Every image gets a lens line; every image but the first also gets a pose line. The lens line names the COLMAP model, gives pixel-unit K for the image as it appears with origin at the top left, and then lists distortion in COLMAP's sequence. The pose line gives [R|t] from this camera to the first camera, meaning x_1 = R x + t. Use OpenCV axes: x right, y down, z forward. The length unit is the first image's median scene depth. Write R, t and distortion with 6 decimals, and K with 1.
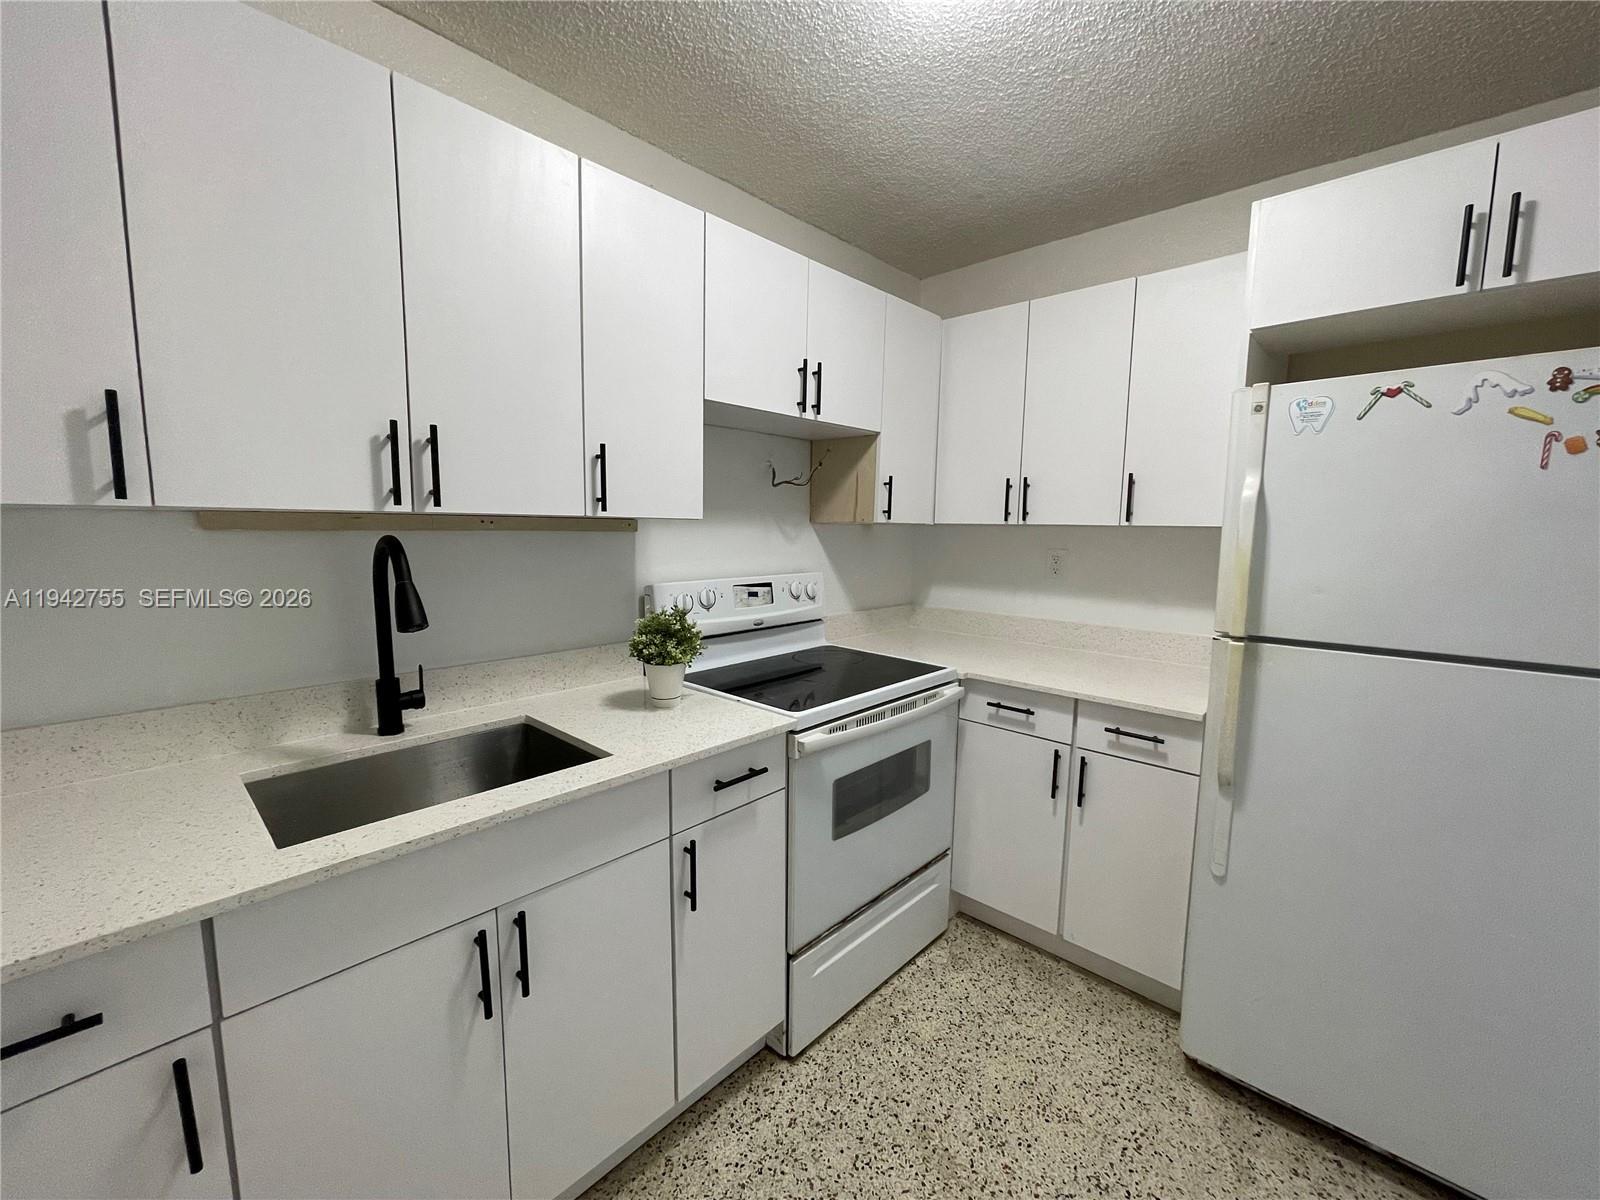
lens RADIAL K [[642.6, 0, 798.8], [0, 642.6, 599.9], [0, 0, 1]] dist [-0.001454, 0.000092]
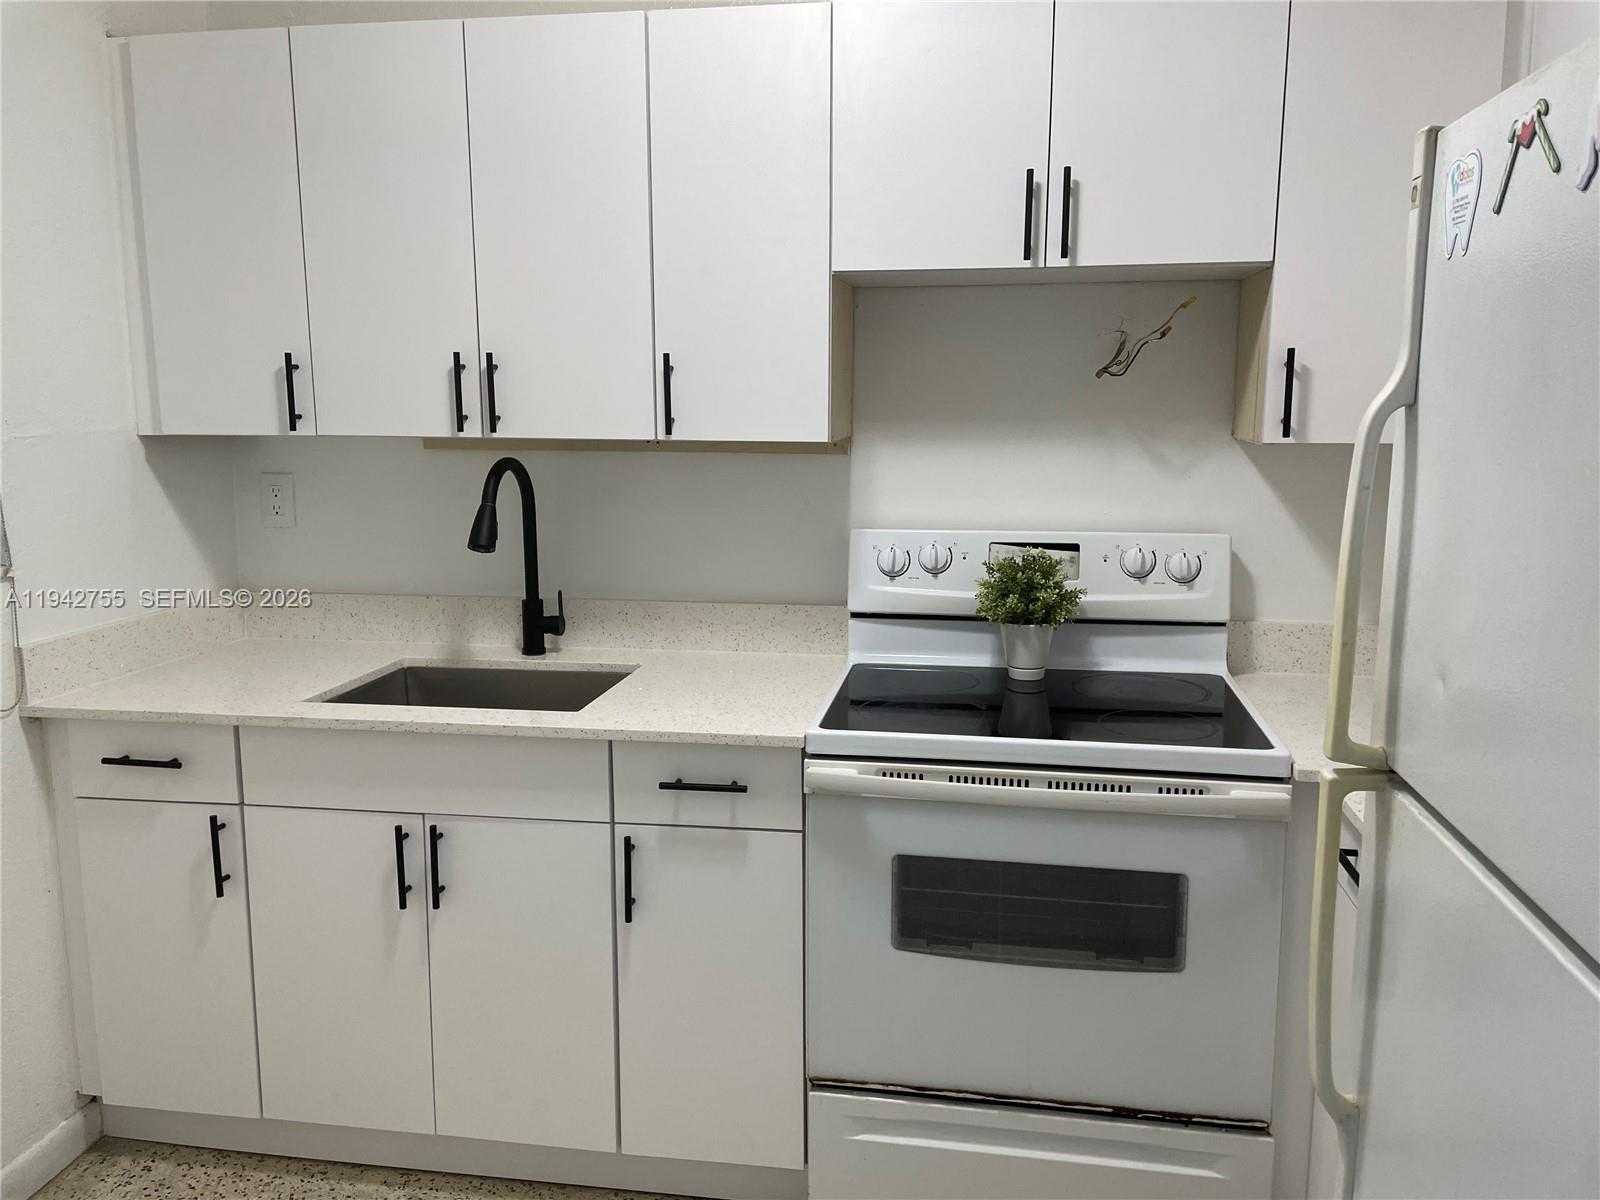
lens RADIAL K [[1203.0, 0, 806.8], [0, 1203.0, 578.6], [0, 0, 1]] dist [0.093327, -0.116161]
pose [[0.566757, 0.111114, -0.816358, 1.041045], [-0.089116, 0.993318, 0.073332, -0.078536], [0.819051, 0.031189, 0.572872, 0.247166]]
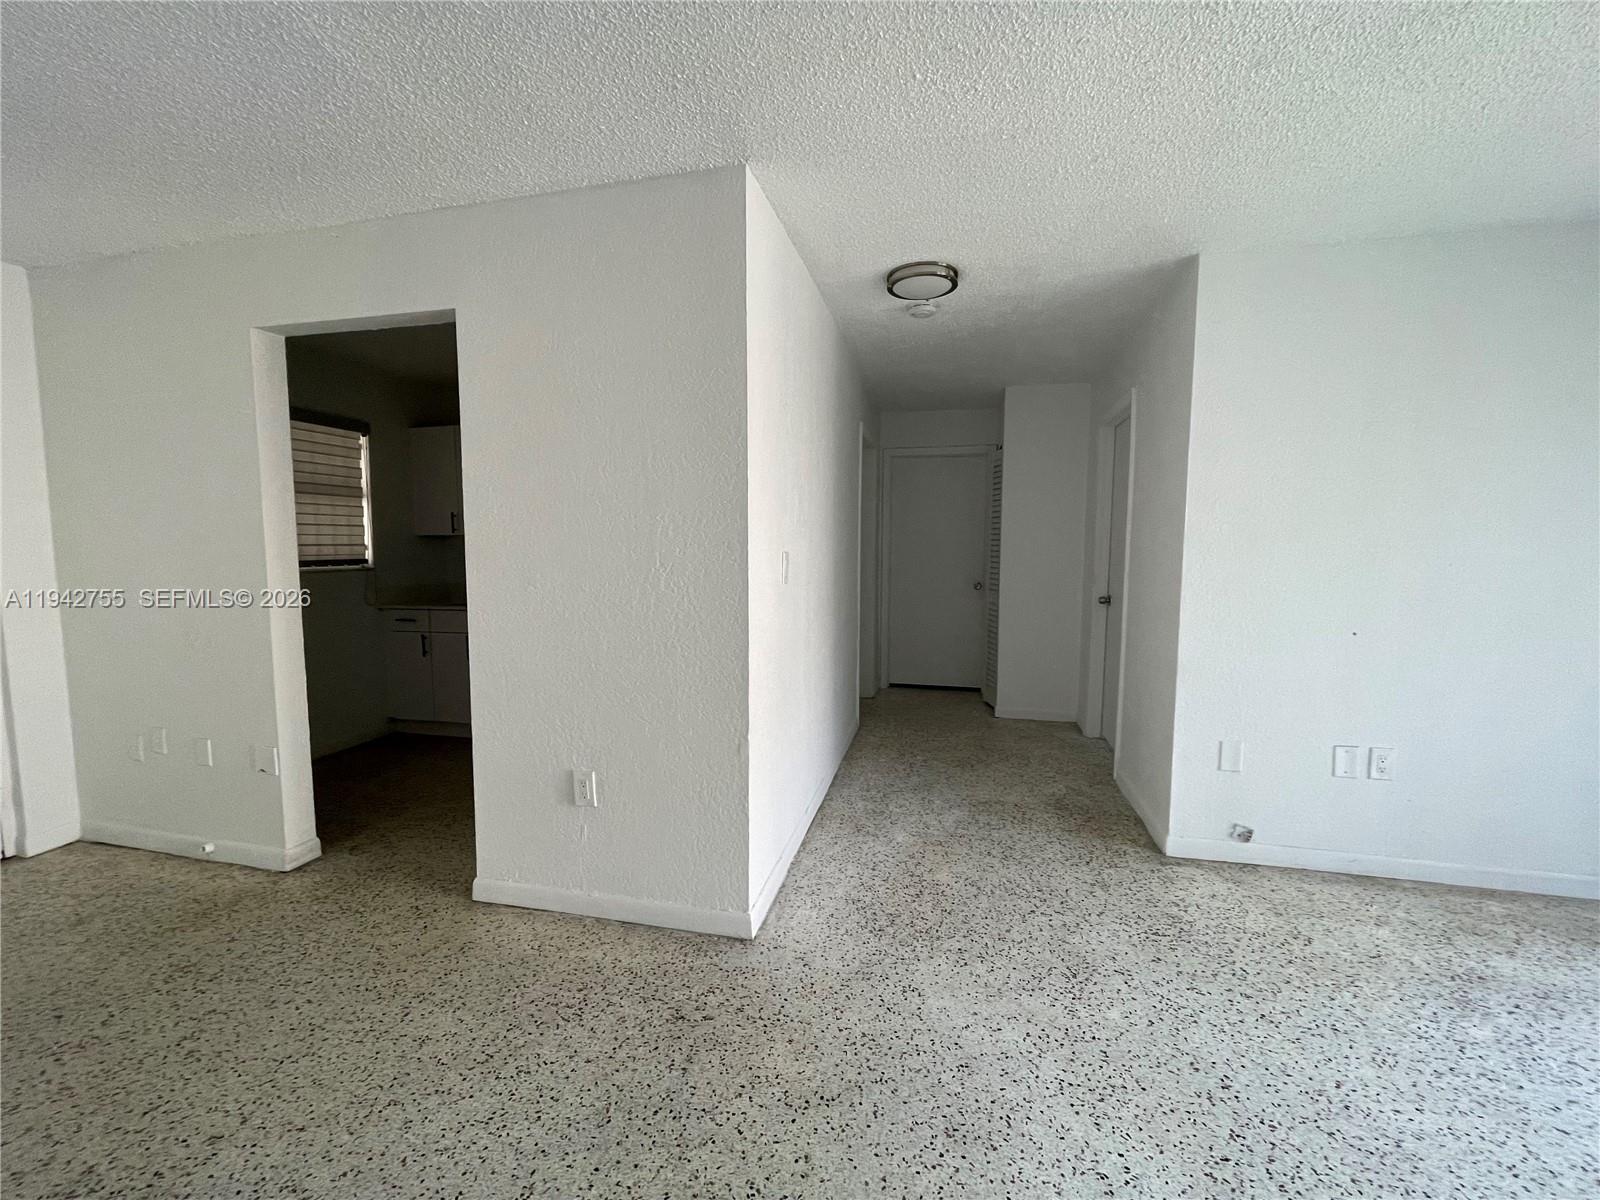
lens RADIAL K [[642.6, 0, 796.8], [0, 642.6, 600.0], [0, 0, 1]] dist [-0.001454, 0.000092]
pose [[0.506149, 0.062370, -0.860188, 2.735282], [-0.092812, 0.995529, 0.017571, 0.012803], [0.857438, 0.070943, 0.509674, 0.466454]]
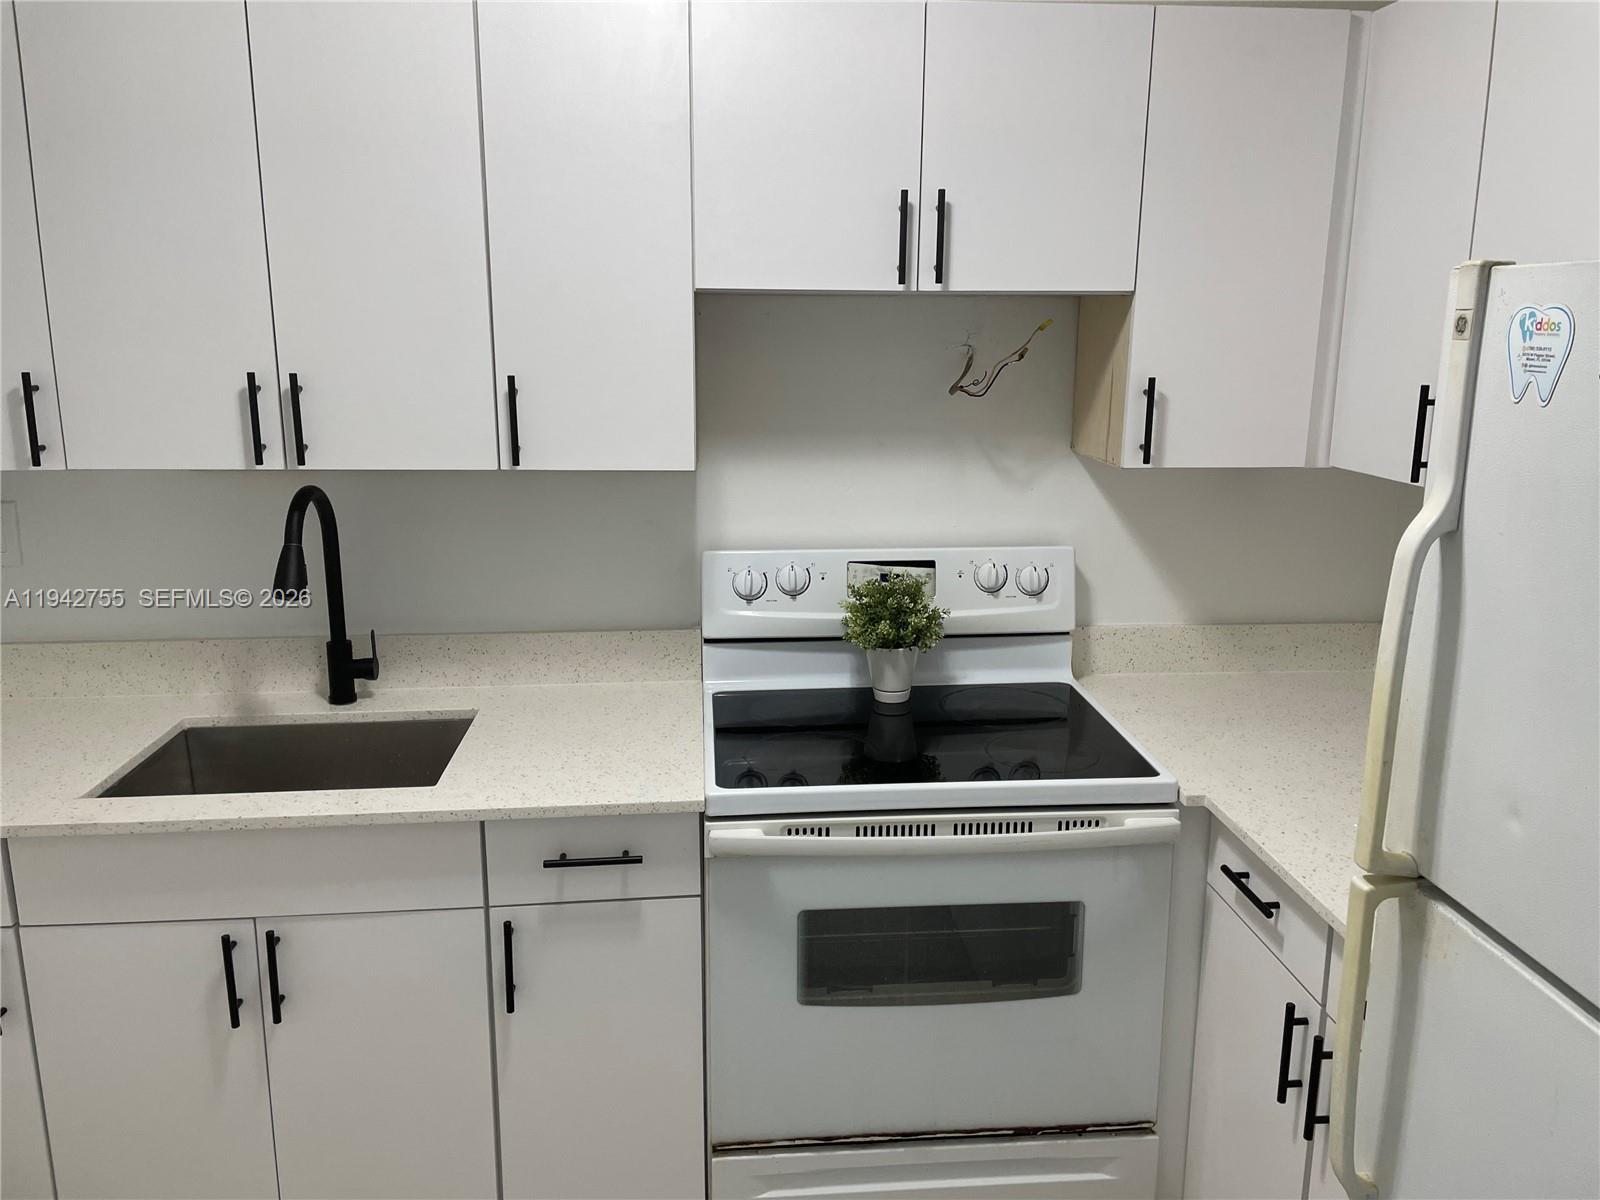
lens RADIAL K [[1203.0, 0, 809.0], [0, 1203.0, 581.5], [0, 0, 1]] dist [0.093327, -0.116161]
pose [[0.754010, 0.129962, -0.643878, 0.836556], [-0.073941, 0.990795, 0.113397, -0.179537], [0.652688, -0.037893, 0.756679, 0.145805]]
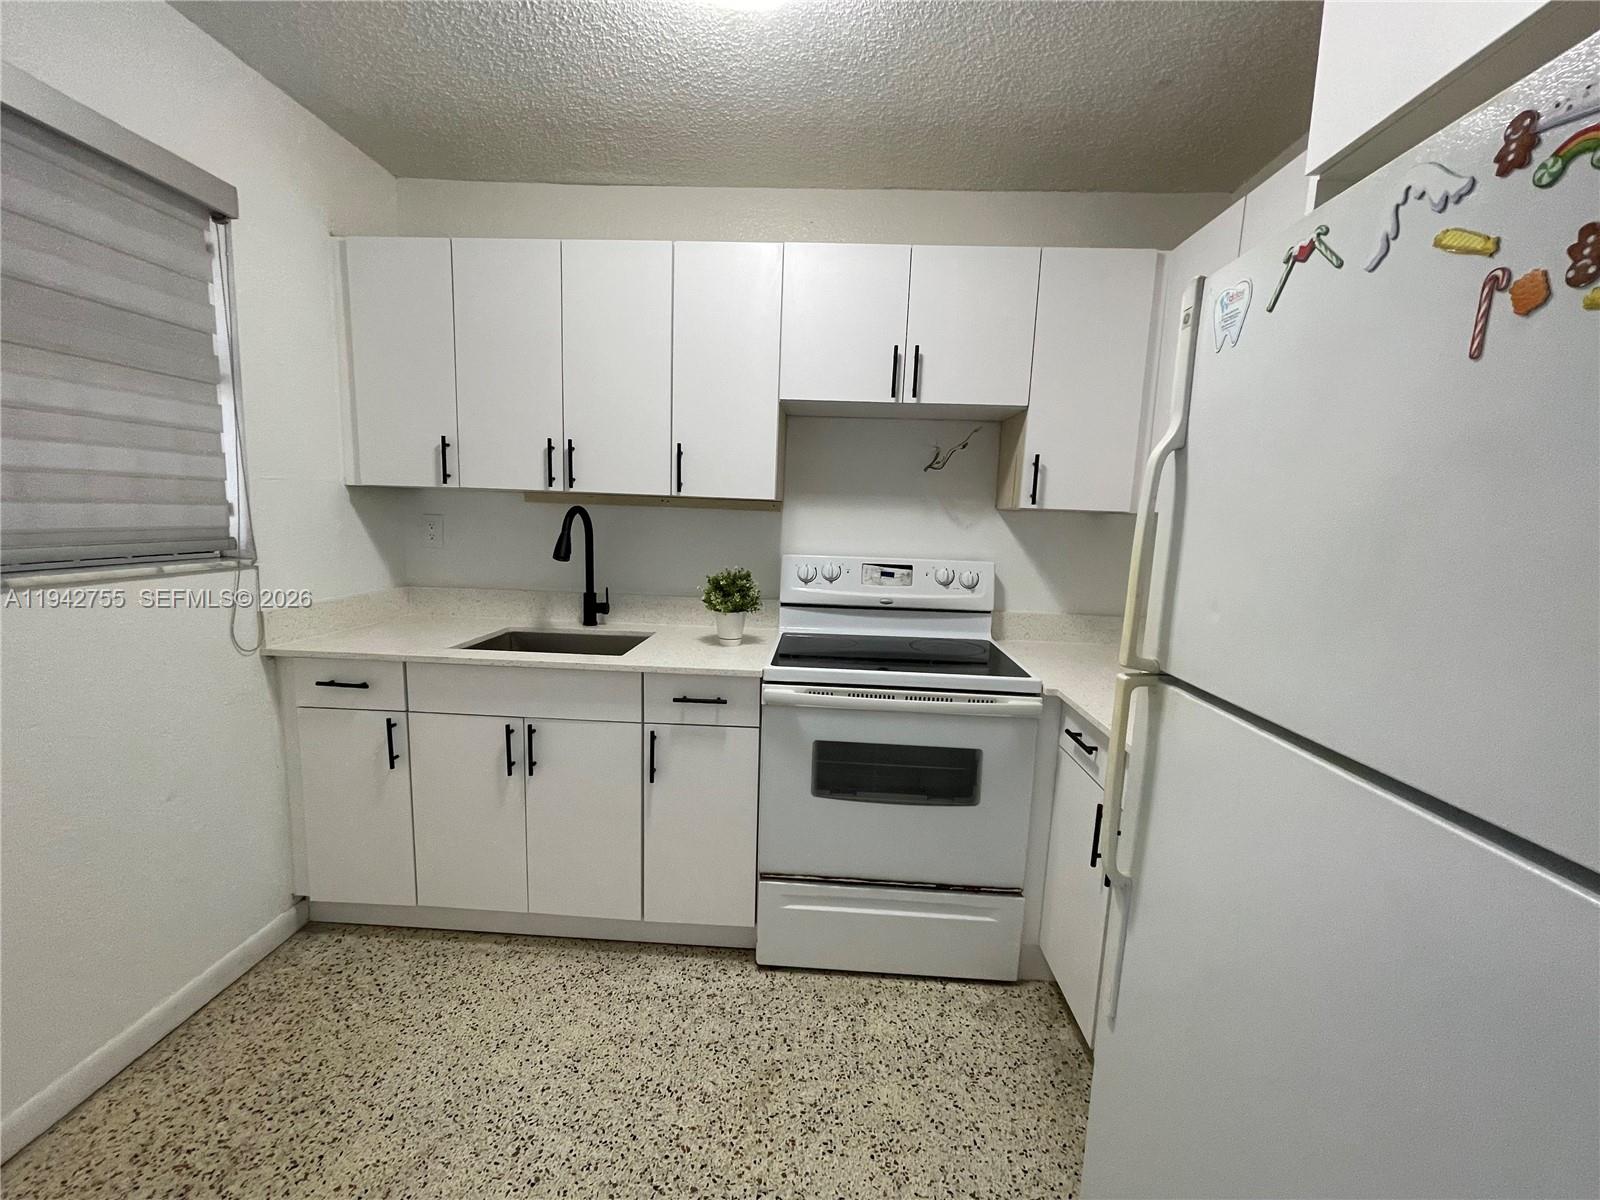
lens RADIAL K [[642.6, 0, 796.9], [0, 642.6, 599.8], [0, 0, 1]] dist [-0.001454, 0.000092]
pose [[0.654140, 0.114739, -0.747620, 0.885810], [-0.114649, 0.992047, 0.051939, -0.006896], [0.747634, 0.051739, 0.662093, 0.270311]]
